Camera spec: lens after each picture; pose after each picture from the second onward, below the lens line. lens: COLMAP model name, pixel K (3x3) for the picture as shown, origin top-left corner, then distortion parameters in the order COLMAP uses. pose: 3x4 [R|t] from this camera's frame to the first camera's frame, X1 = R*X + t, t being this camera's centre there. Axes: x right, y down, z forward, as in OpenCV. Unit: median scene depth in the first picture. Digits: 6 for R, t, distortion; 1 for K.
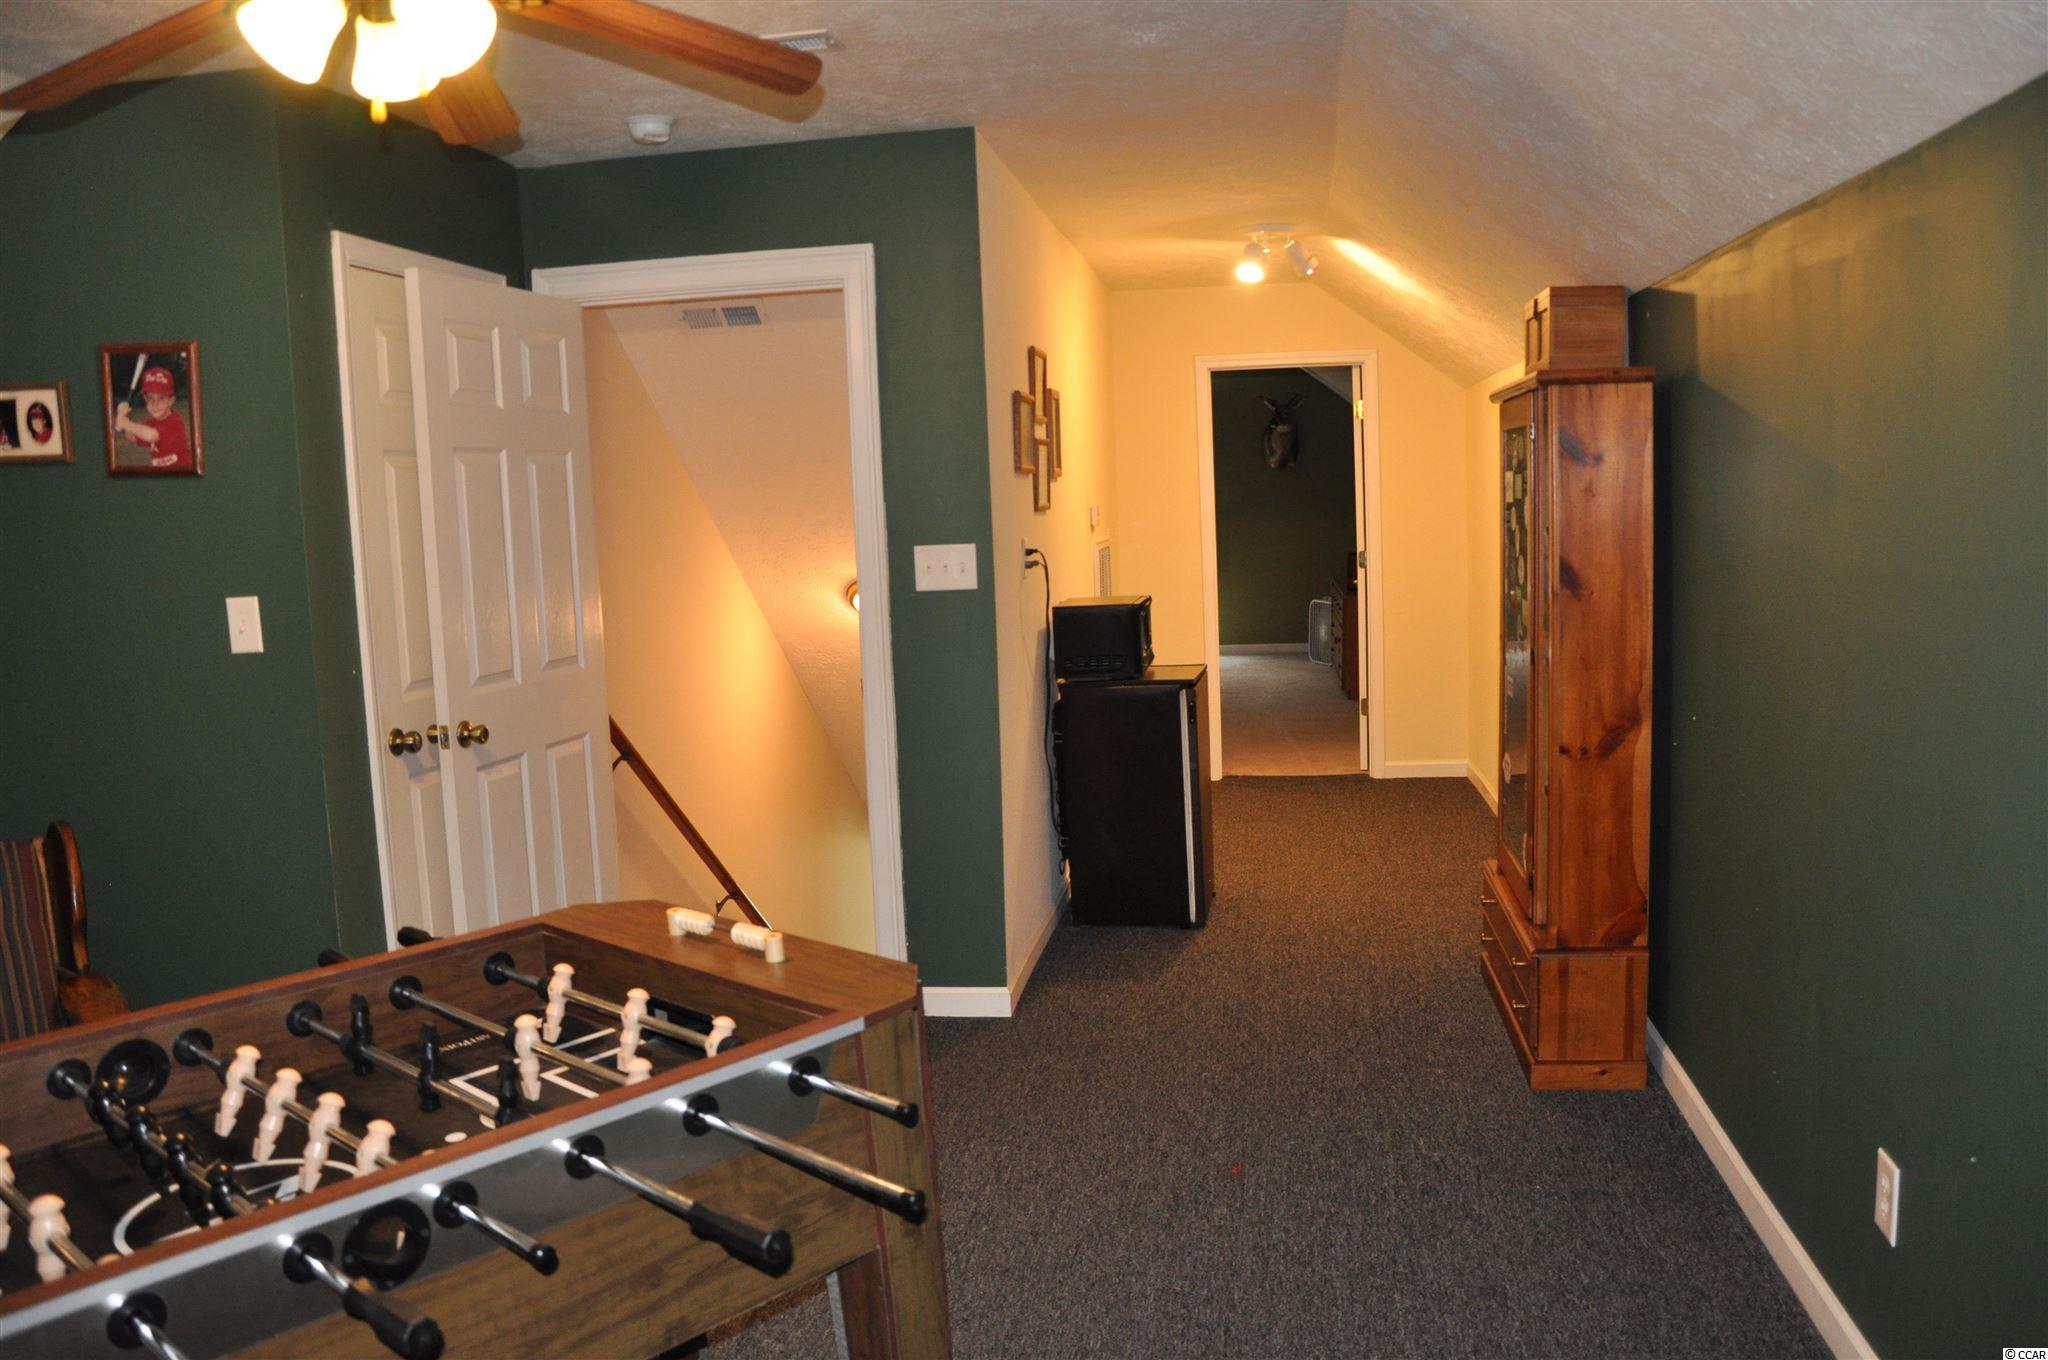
lens RADIAL K [[1620.9, 0, 1036.9], [0, 1620.9, 677.9], [0, 0, 1]] dist [-0.157249, 0.132131]
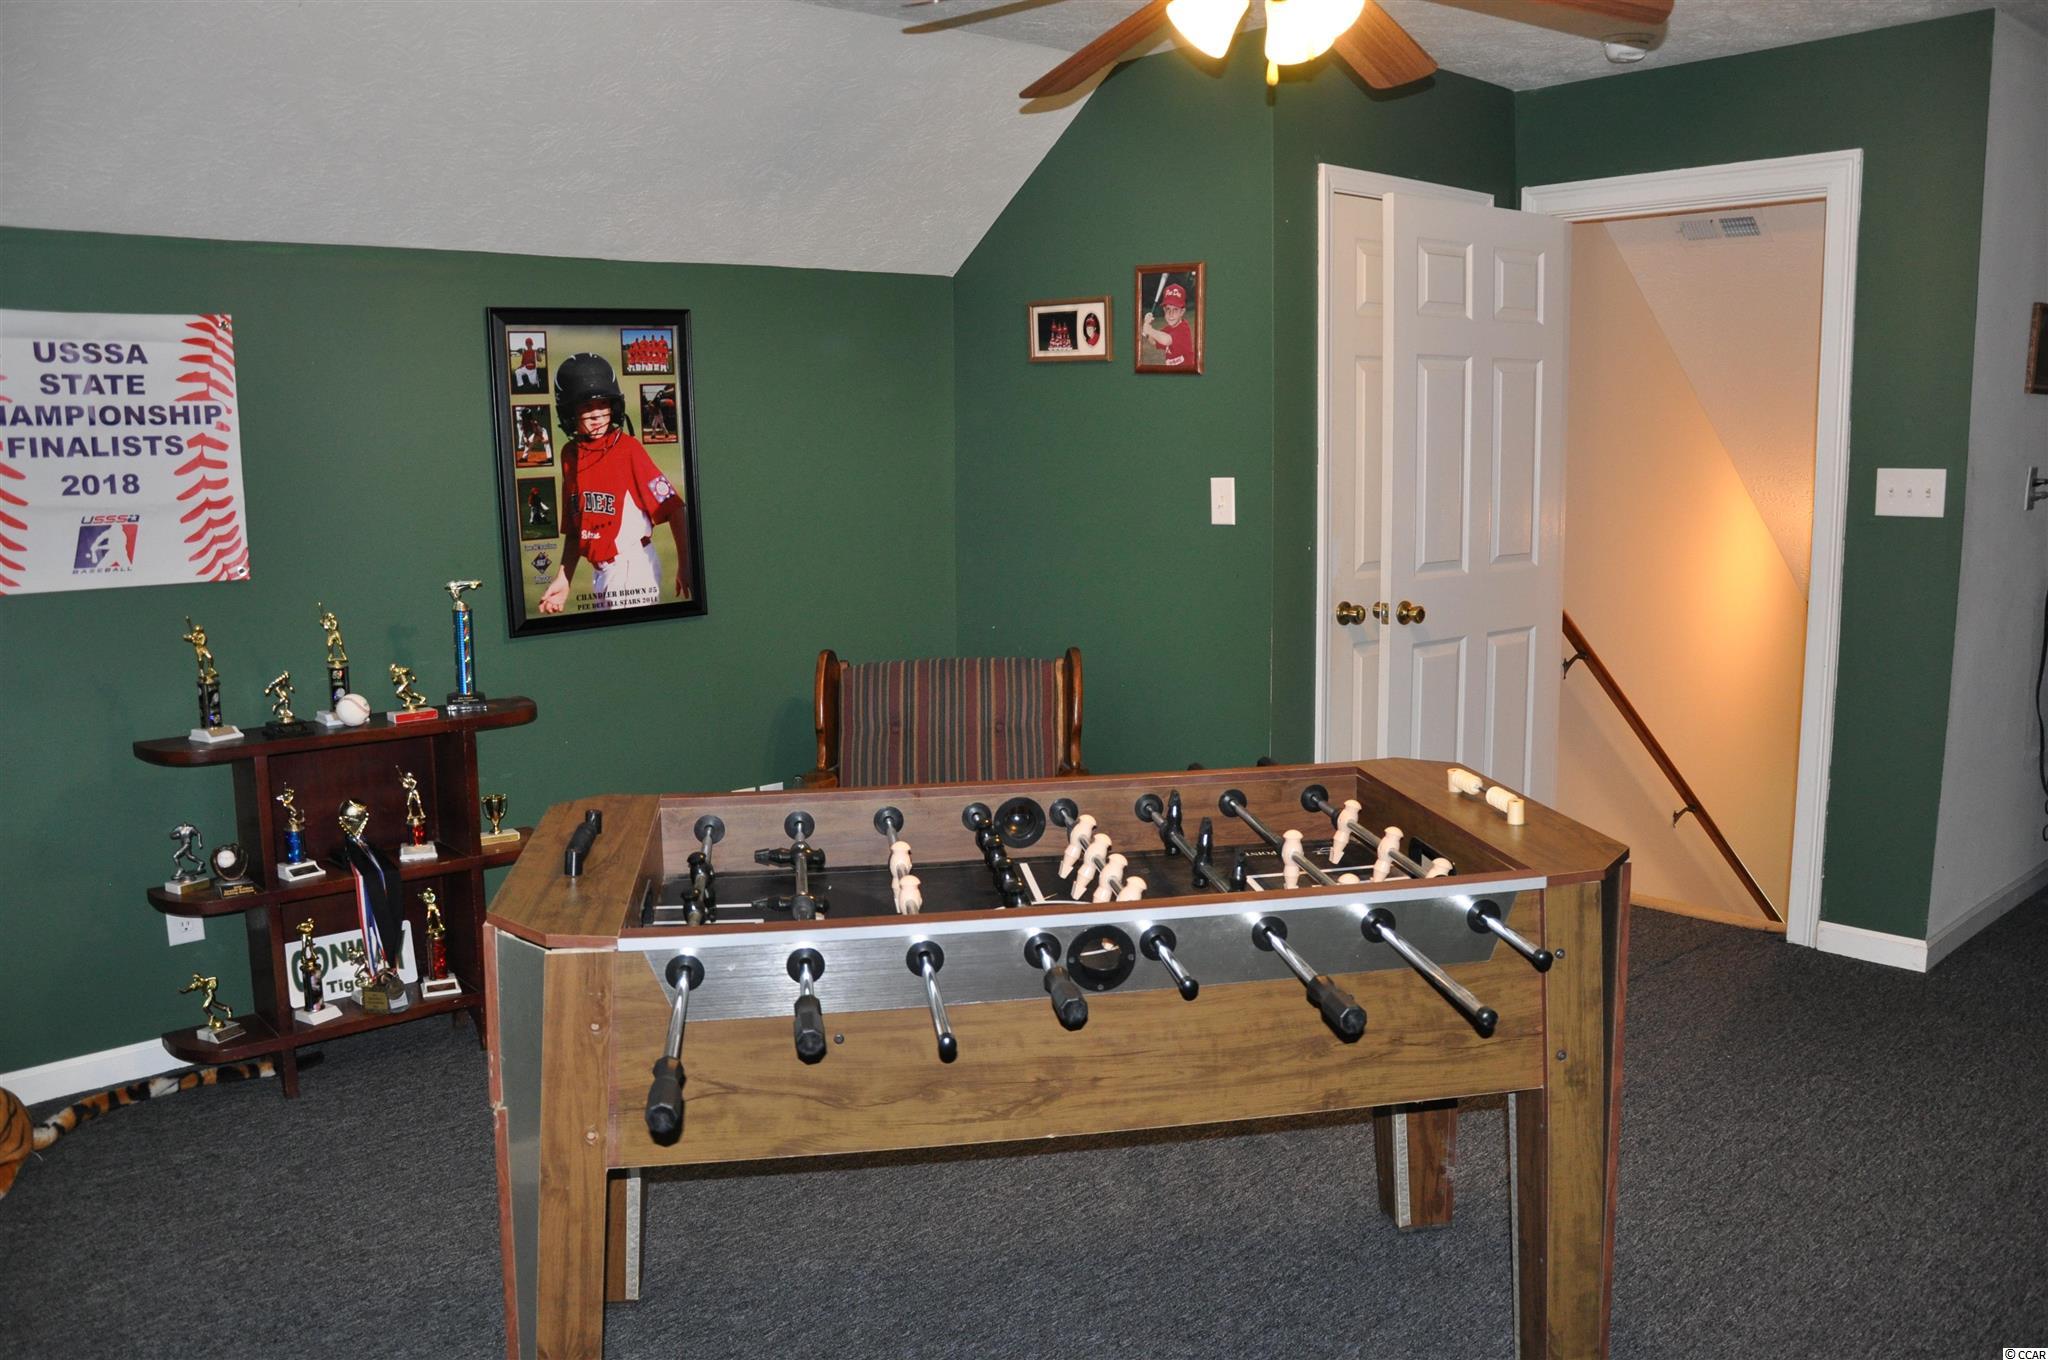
lens RADIAL K [[1620.9, 0, 1036.9], [0, 1620.9, 677.9], [0, 0, 1]] dist [-0.157249, 0.132131]
pose [[0.779139, 0.121343, -0.614995, 0.152968], [-0.085065, 0.992477, 0.088054, 0.003522], [0.621053, -0.016291, 0.783599, -0.046974]]
